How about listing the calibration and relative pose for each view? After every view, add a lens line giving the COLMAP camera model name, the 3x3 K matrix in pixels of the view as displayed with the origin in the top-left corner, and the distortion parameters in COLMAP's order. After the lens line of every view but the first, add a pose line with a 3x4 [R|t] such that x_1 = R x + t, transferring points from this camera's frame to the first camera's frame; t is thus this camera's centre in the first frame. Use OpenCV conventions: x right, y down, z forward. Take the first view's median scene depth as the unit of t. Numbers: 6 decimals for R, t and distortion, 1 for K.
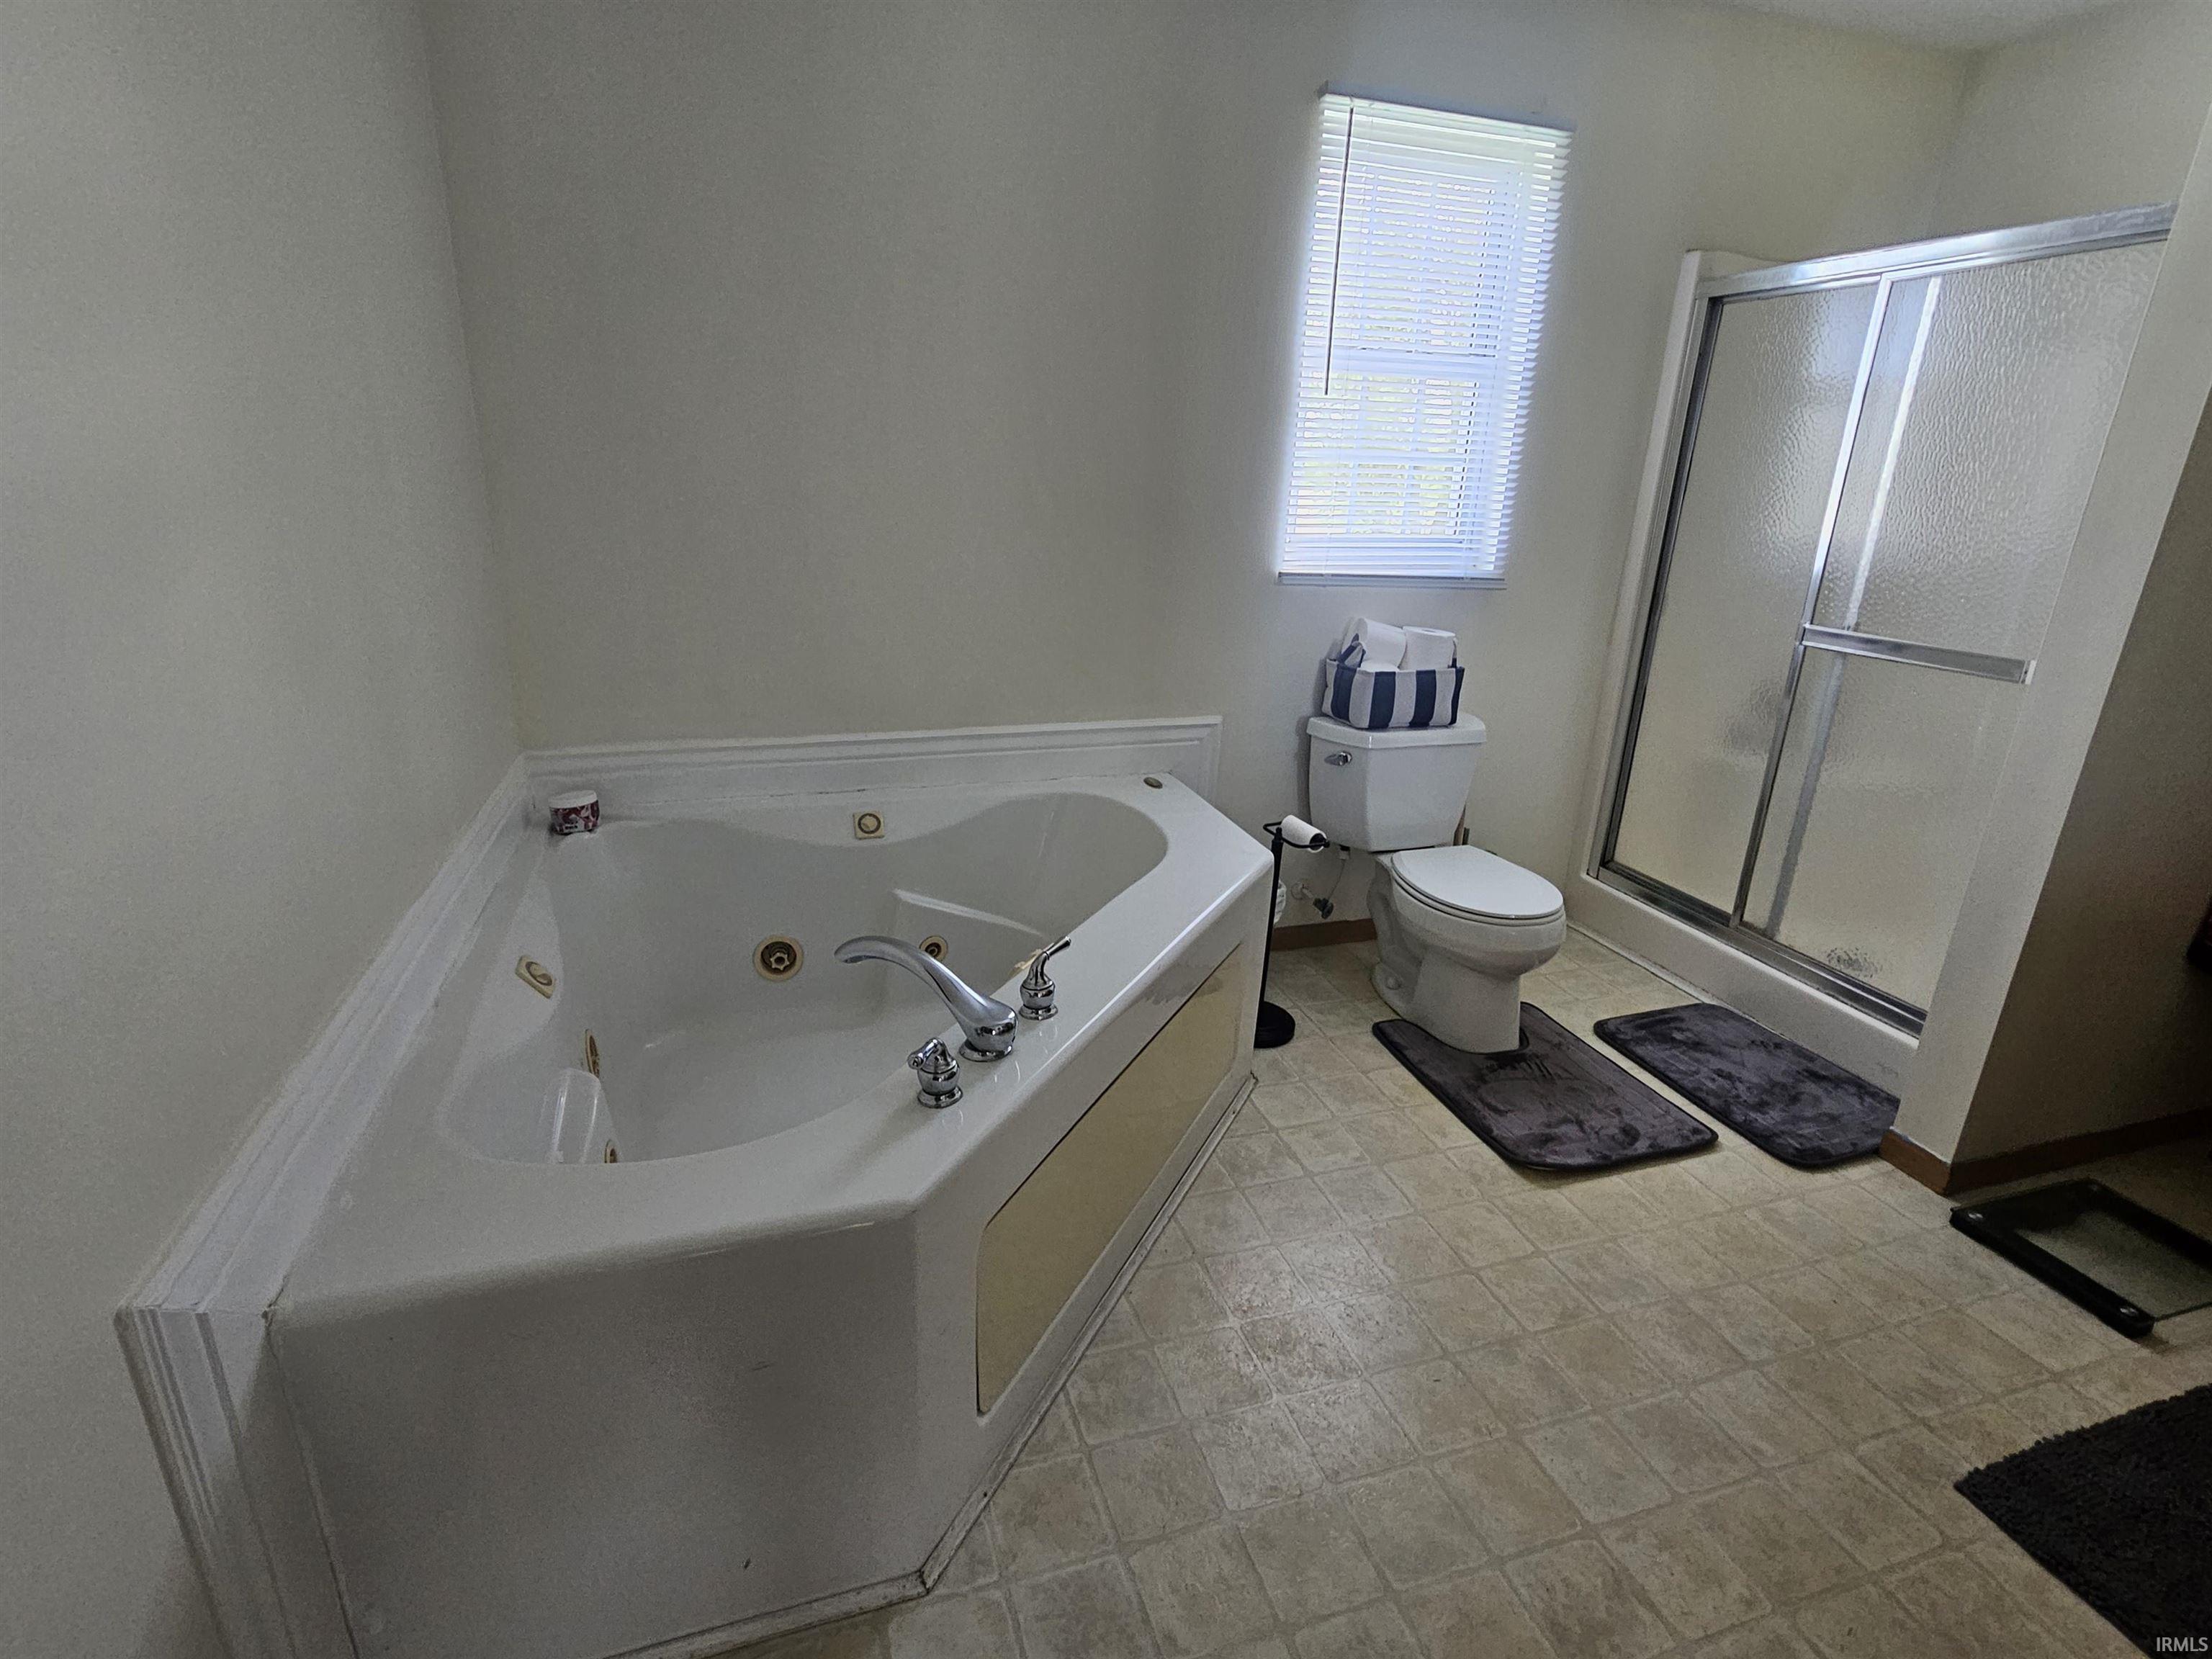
lens RADIAL K [[1050.3, 0, 1094.5], [0, 1050.3, 801.7], [0, 0, 1]] dist [-0.000204, -0.002036]
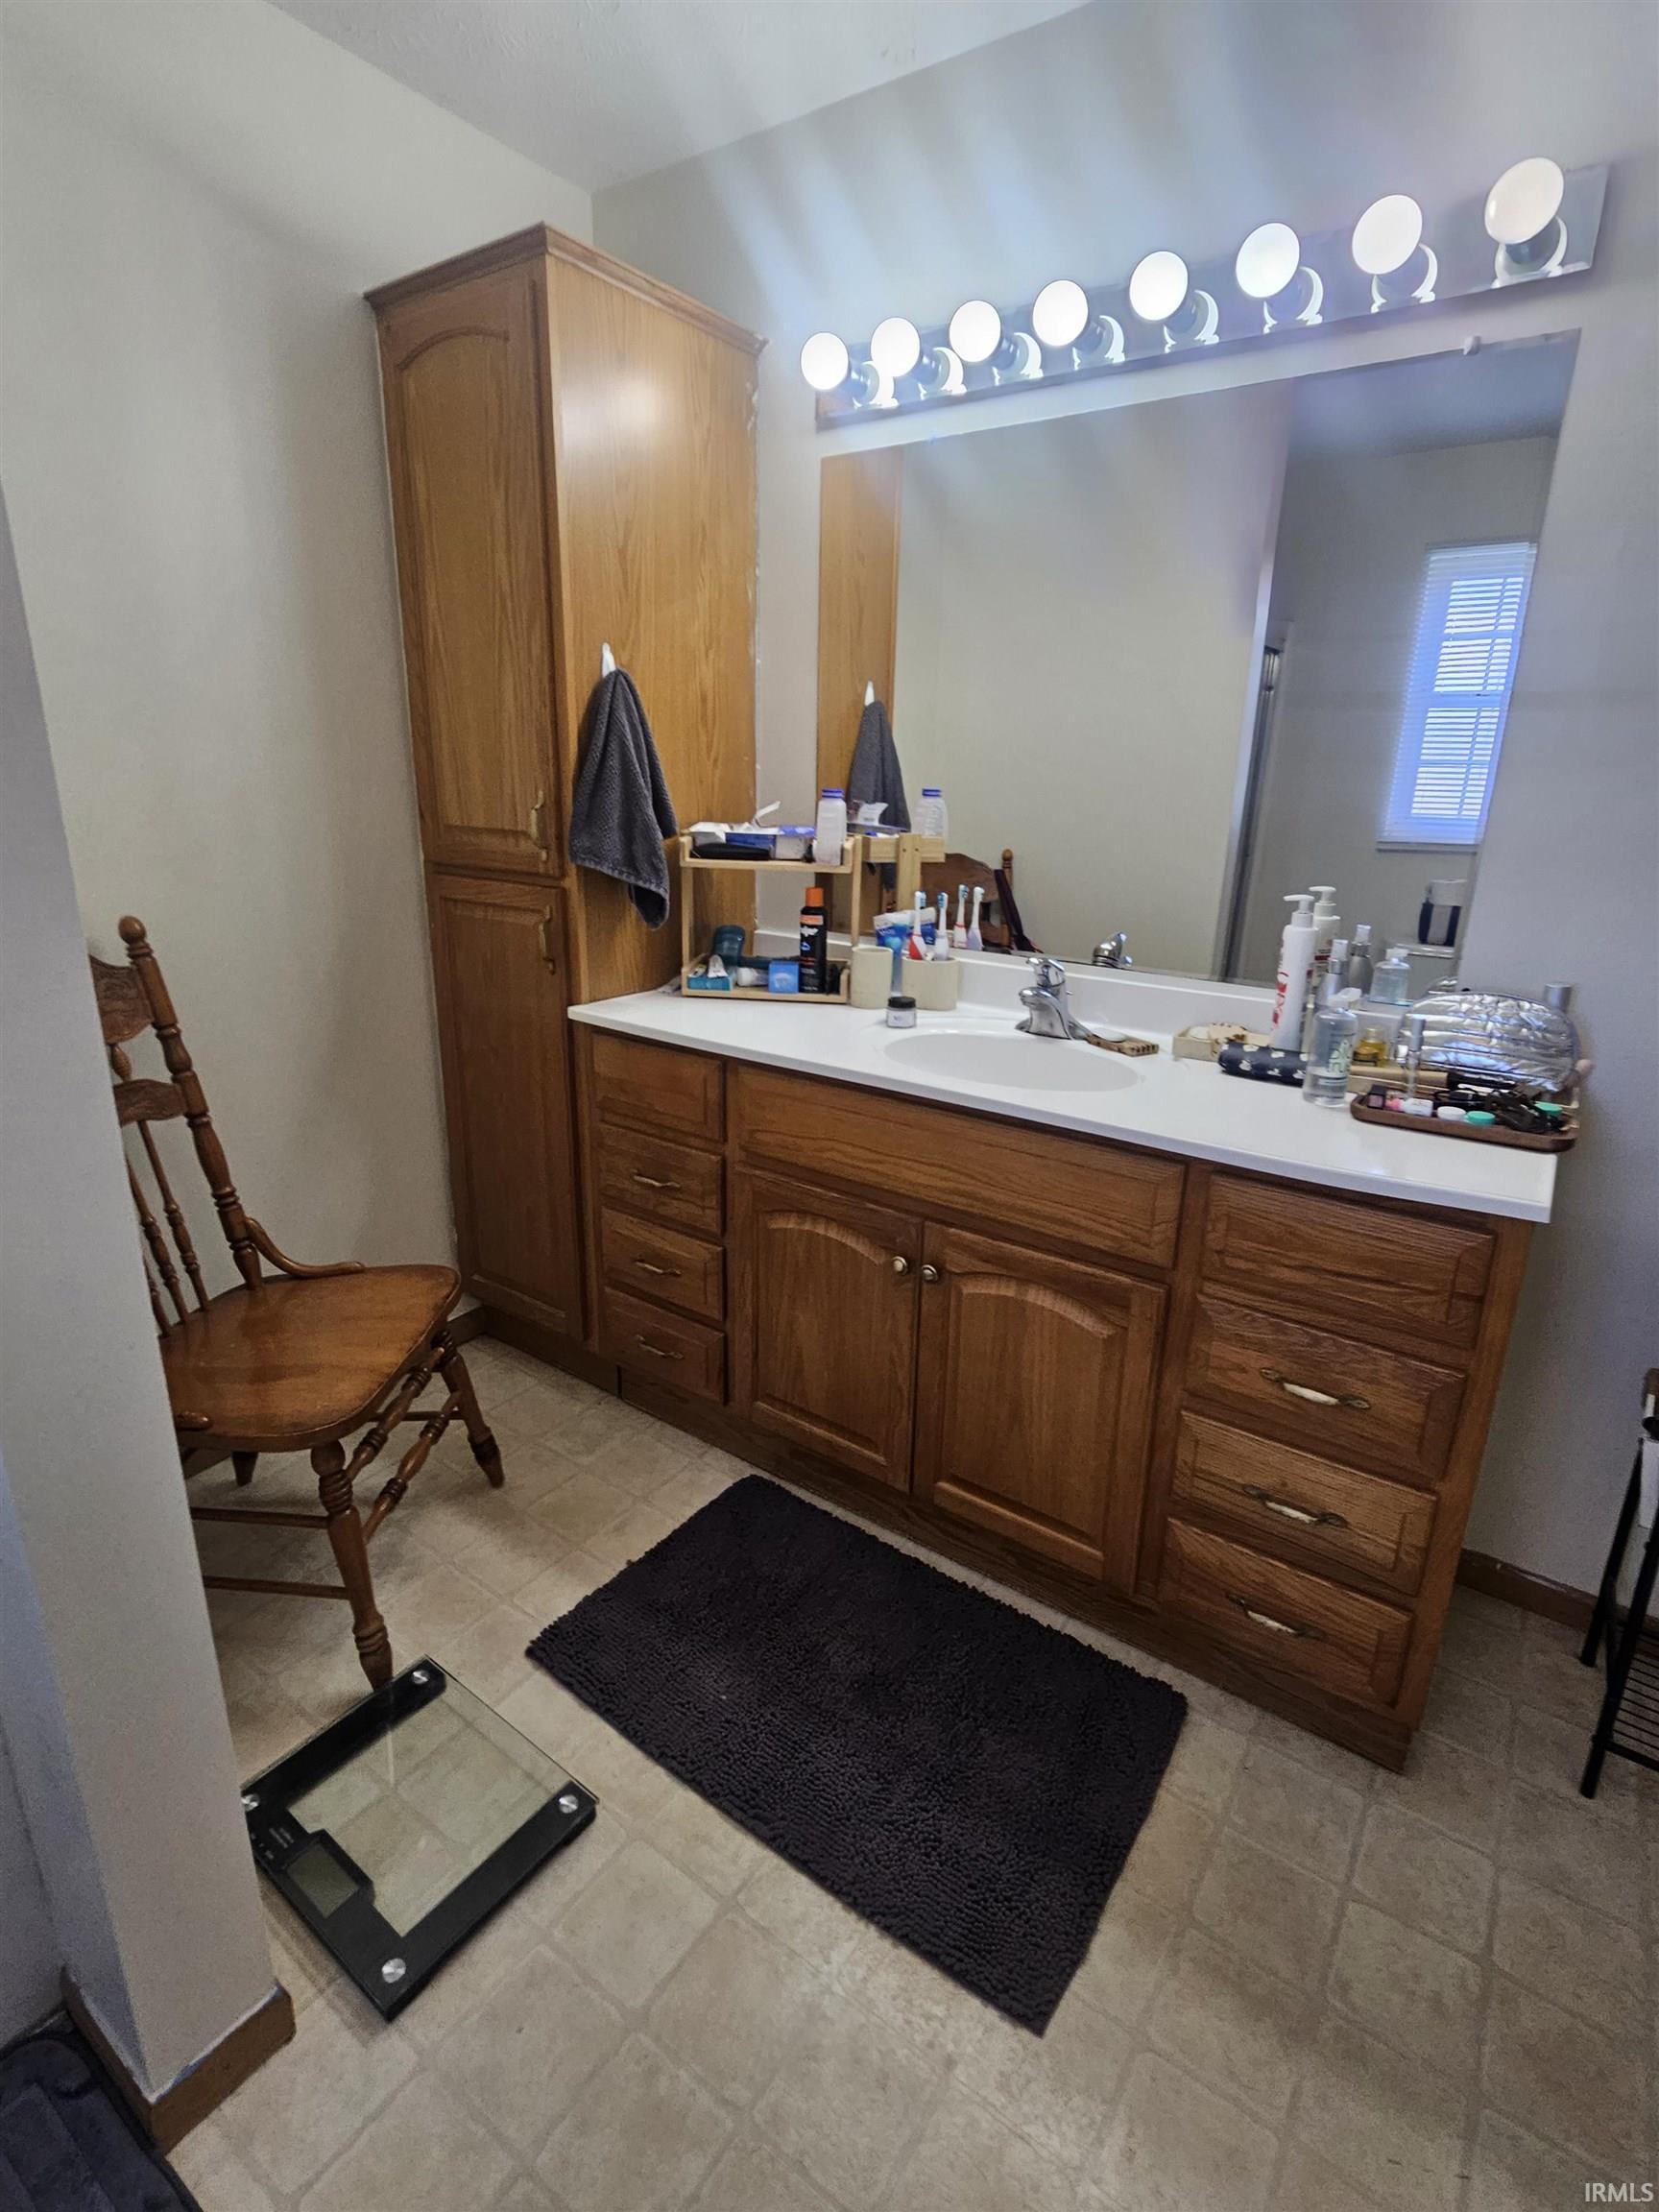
lens RADIAL K [[1050.3, 0, 846.2], [0, 1050.3, 1072.5], [0, 0, 1]] dist [-0.000204, -0.002036]
pose [[-0.602183, -0.267914, 0.752062, 0.309610], [0.201251, 0.860649, 0.467741, -0.205170], [-0.772576, 0.433019, -0.464350, 0.686090]]
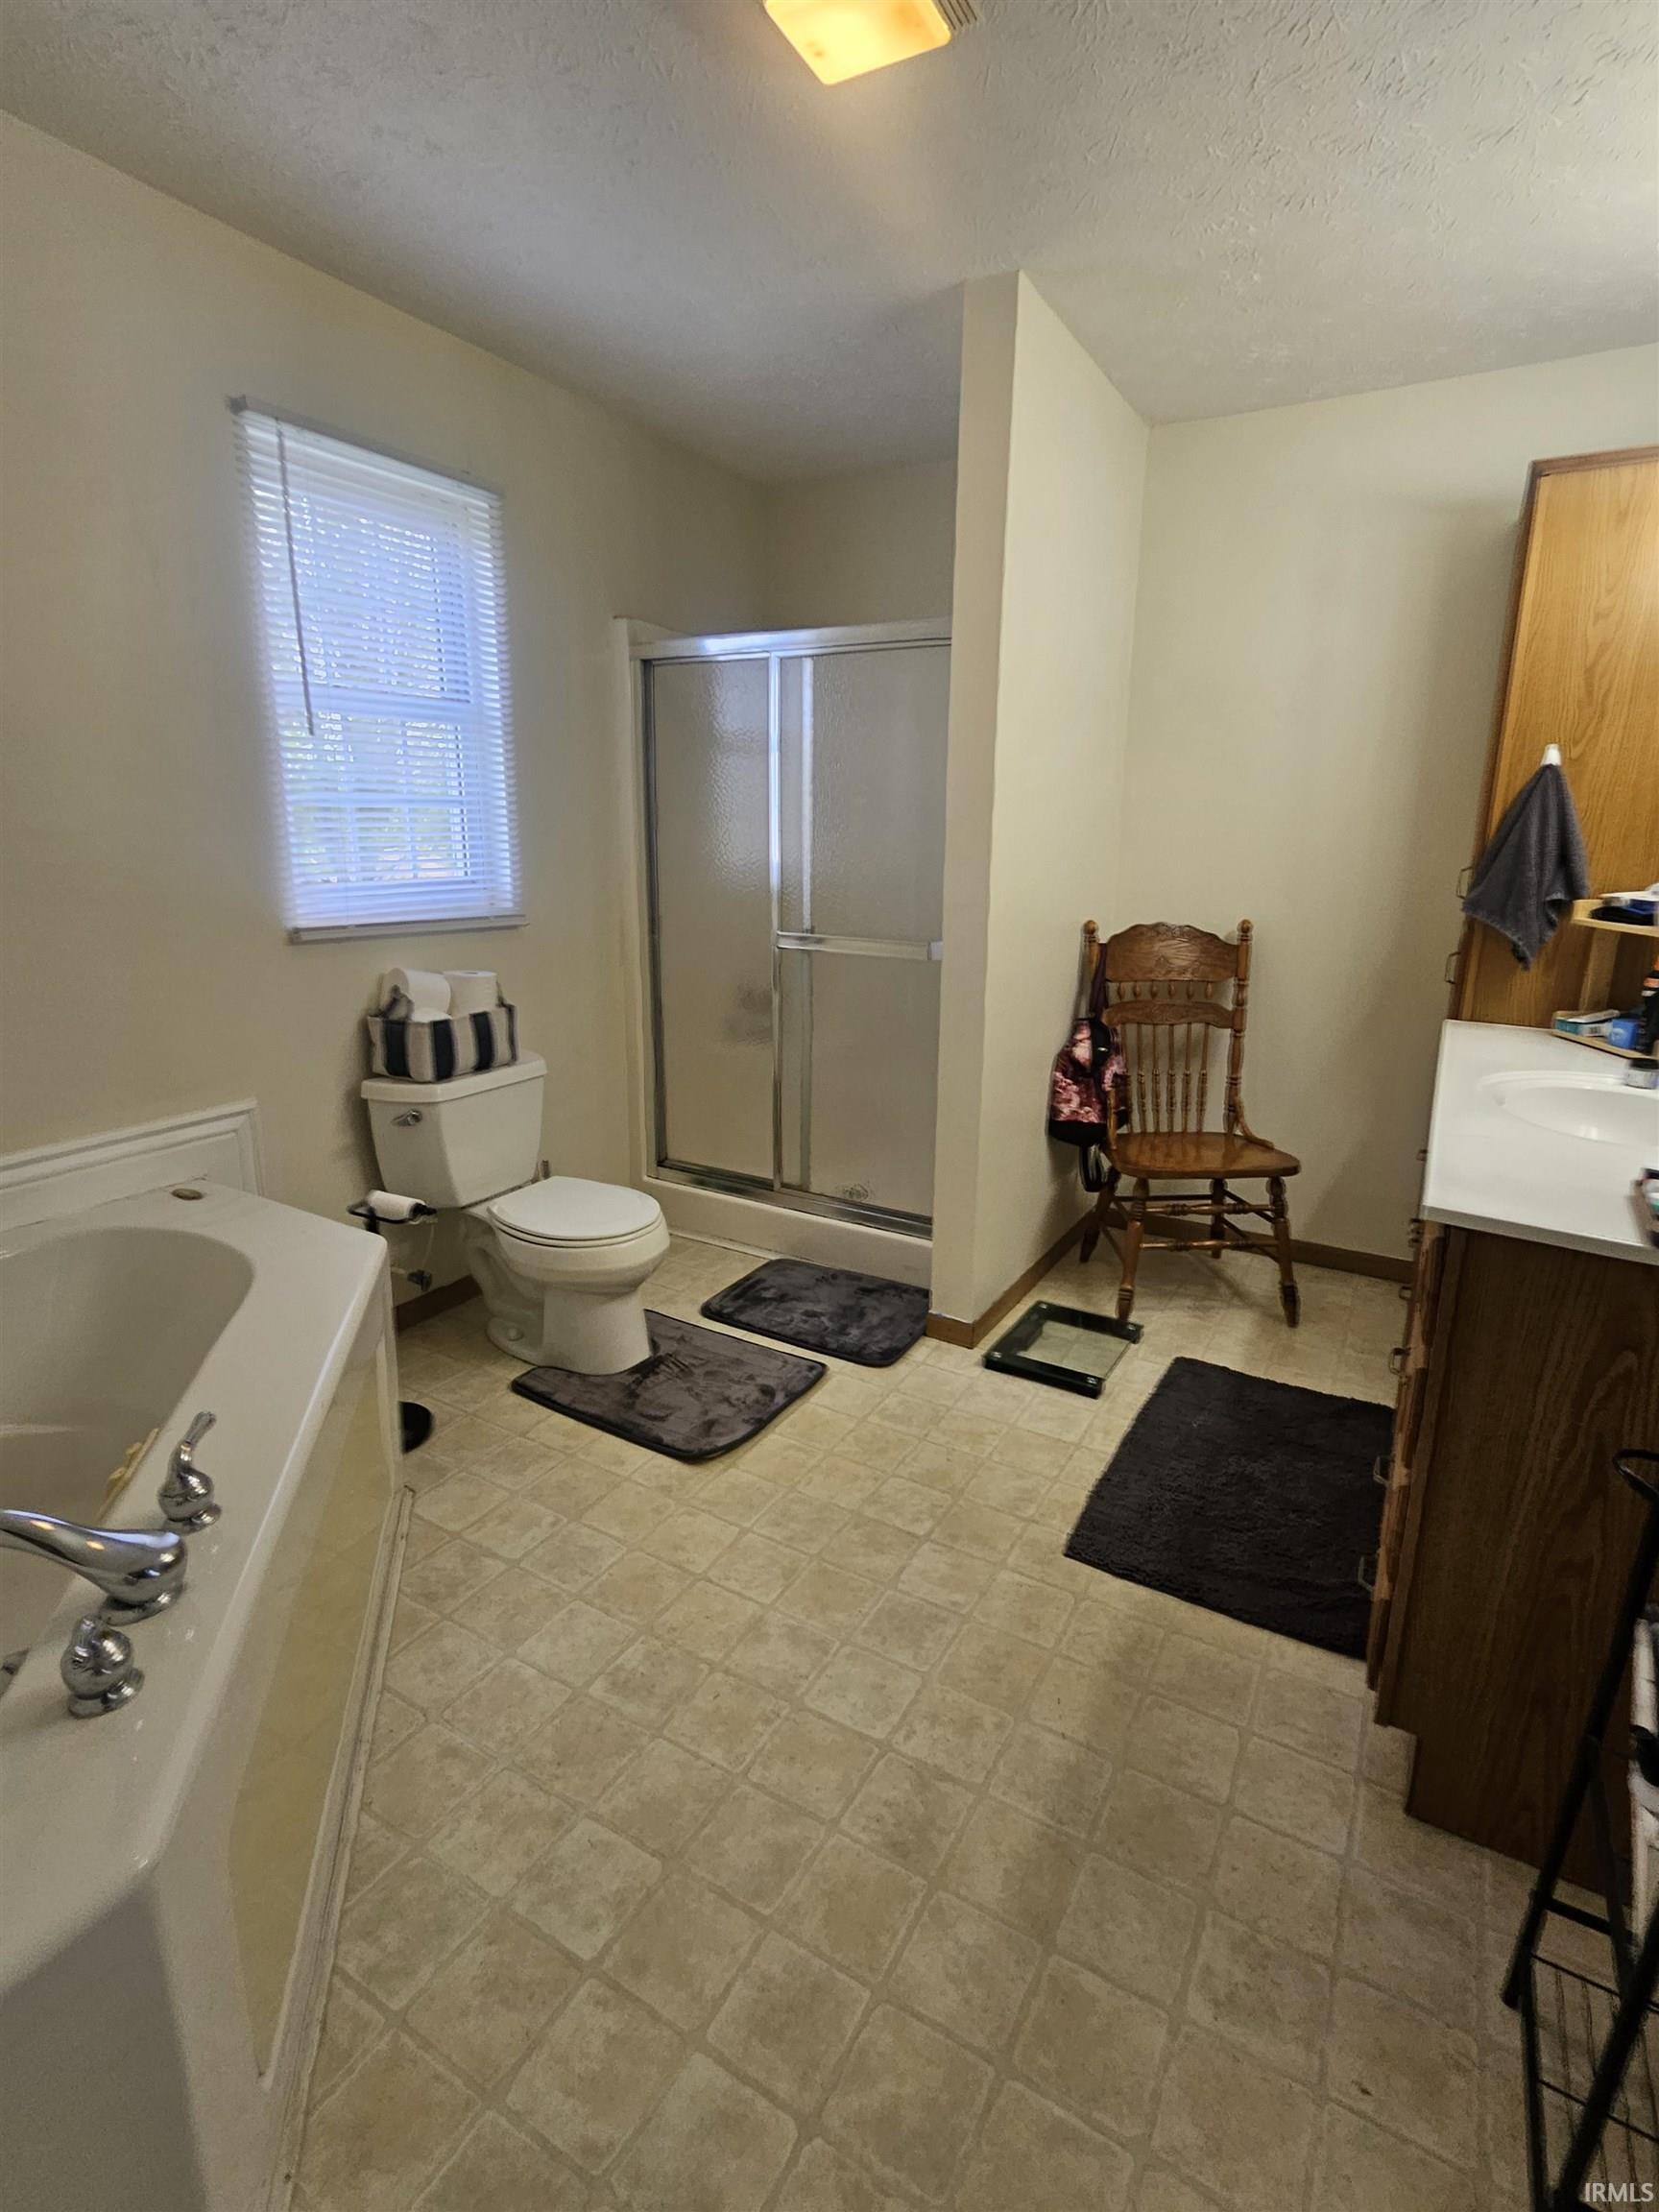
lens RADIAL K [[1050.3, 0, 846.2], [0, 1050.3, 1072.5], [0, 0, 1]] dist [-0.000204, -0.002036]
pose [[0.746129, -0.177625, 0.641670, -0.074351], [0.215833, 0.976240, 0.019269, -0.017068], [-0.629847, 0.124116, 0.766739, 0.042835]]
